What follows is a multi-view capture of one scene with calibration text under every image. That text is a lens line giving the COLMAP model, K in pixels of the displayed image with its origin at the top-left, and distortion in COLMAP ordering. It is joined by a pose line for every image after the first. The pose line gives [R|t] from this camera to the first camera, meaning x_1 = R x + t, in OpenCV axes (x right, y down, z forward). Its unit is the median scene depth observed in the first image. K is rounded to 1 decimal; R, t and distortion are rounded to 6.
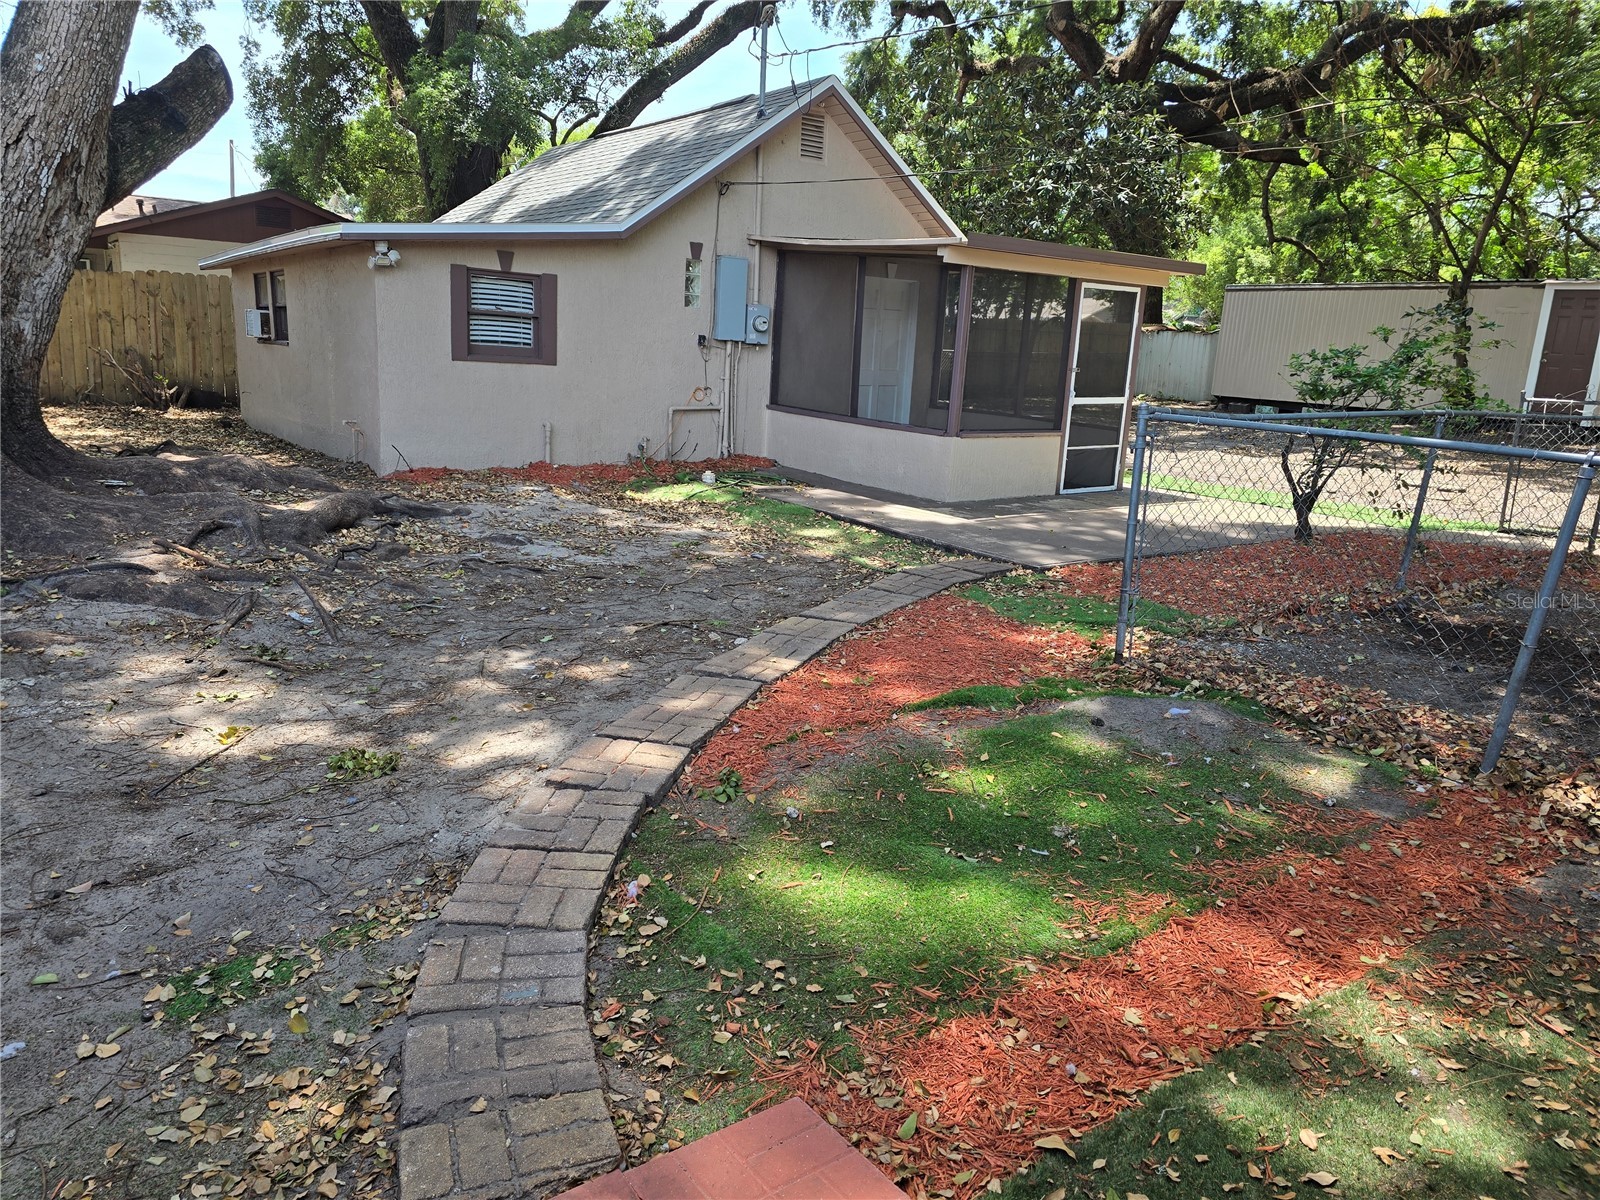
lens RADIAL K [[1062.8, 0, 795.6], [0, 1062.8, 578.9], [0, 0, 1]] dist [0.111101, -0.107662]
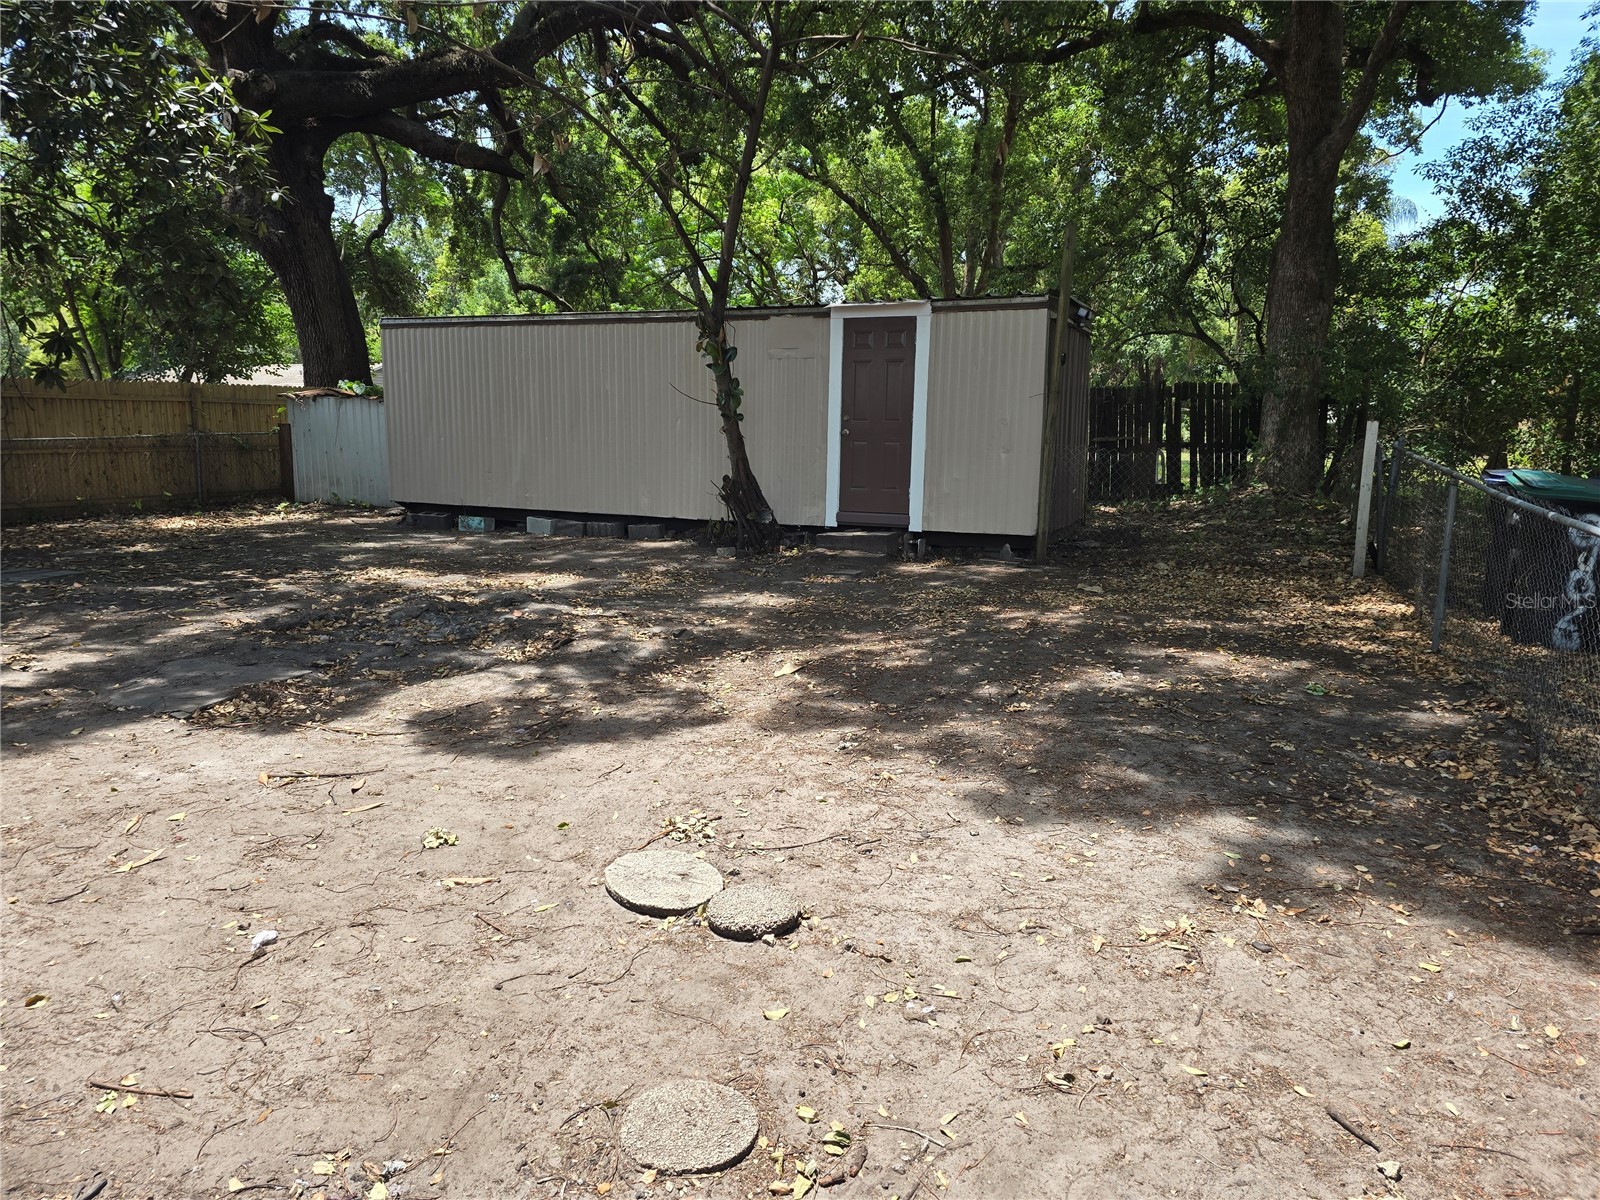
lens RADIAL K [[1062.8, 0, 795.6], [0, 1062.8, 578.9], [0, 0, 1]] dist [0.111101, -0.107662]
pose [[0.831055, -0.117500, 0.543637, 0.280602], [0.152155, 0.988174, -0.019018, -0.096097], [-0.534973, 0.098522, 0.839105, 0.450896]]
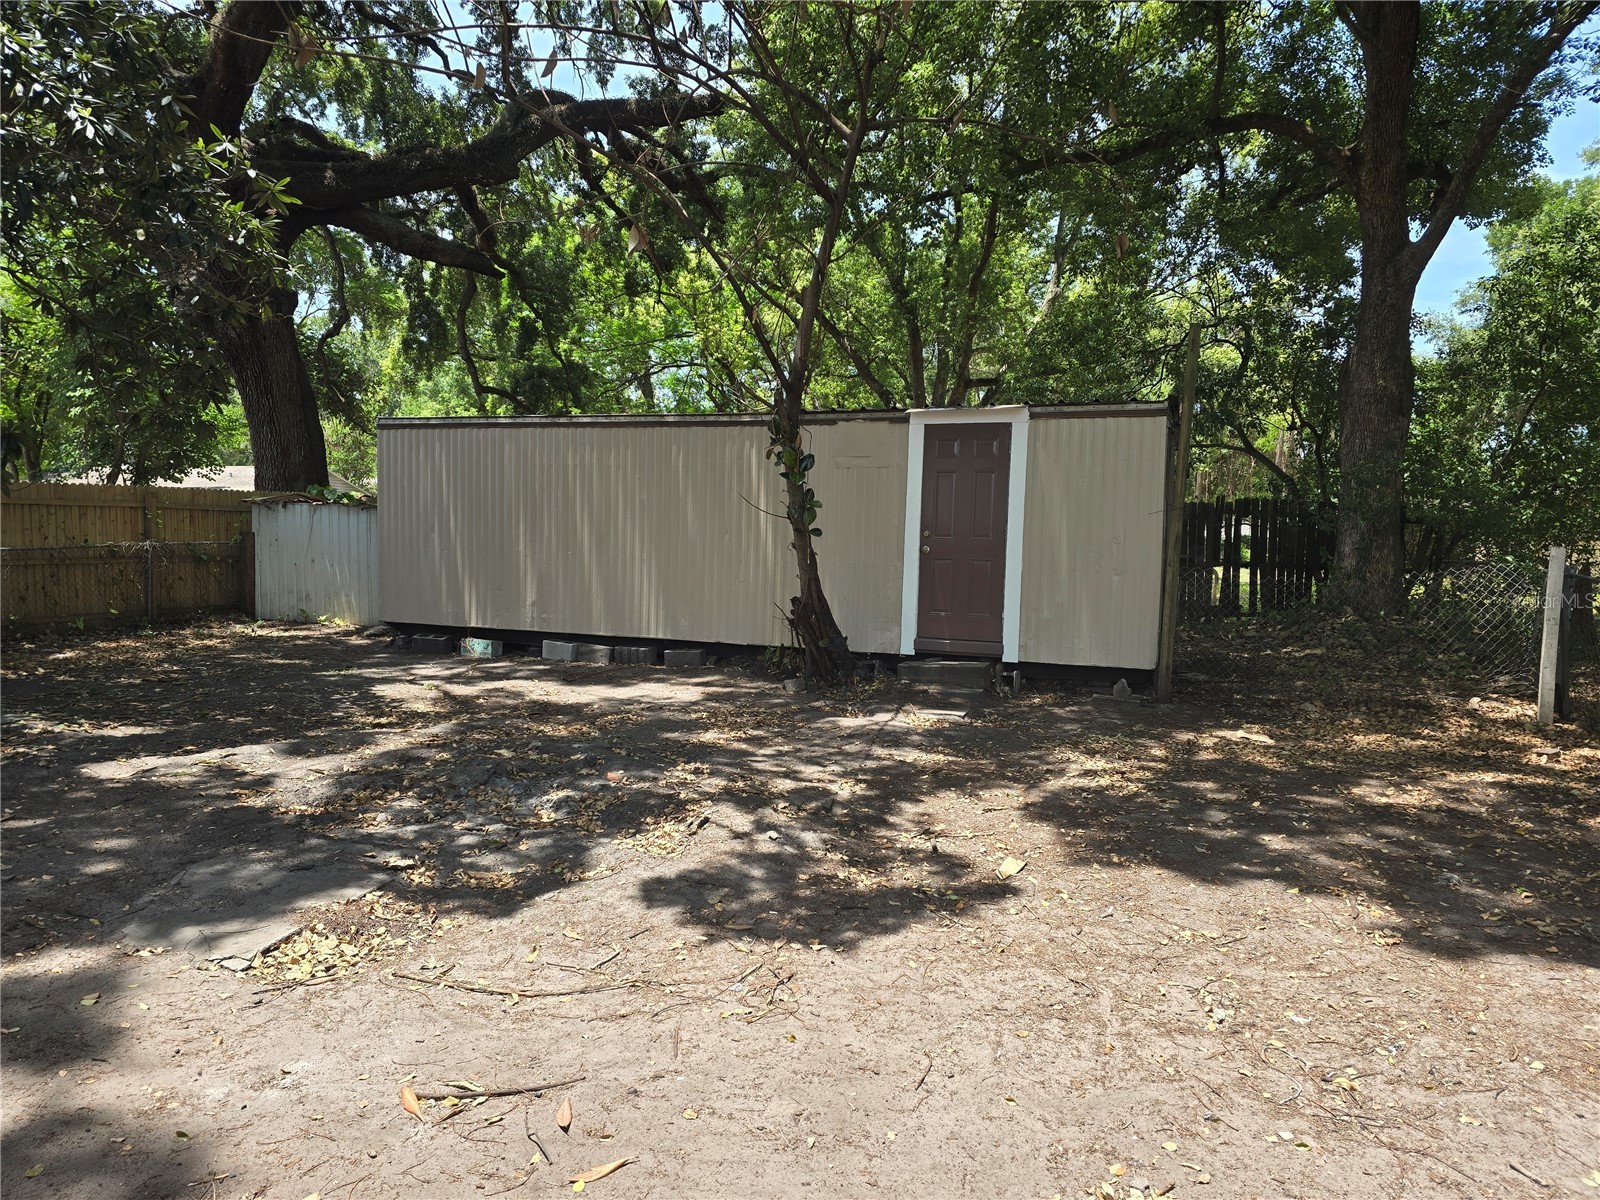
lens RADIAL K [[1058.7, 0, 789.7], [0, 1058.7, 602.1], [0, 0, 1]] dist [0.114544, -0.102238]
pose [[0.793930, -0.071885, 0.603744, 0.263842], [0.153210, 0.984596, -0.084242, -0.121896], [-0.588389, 0.159382, 0.792714, 0.544313]]
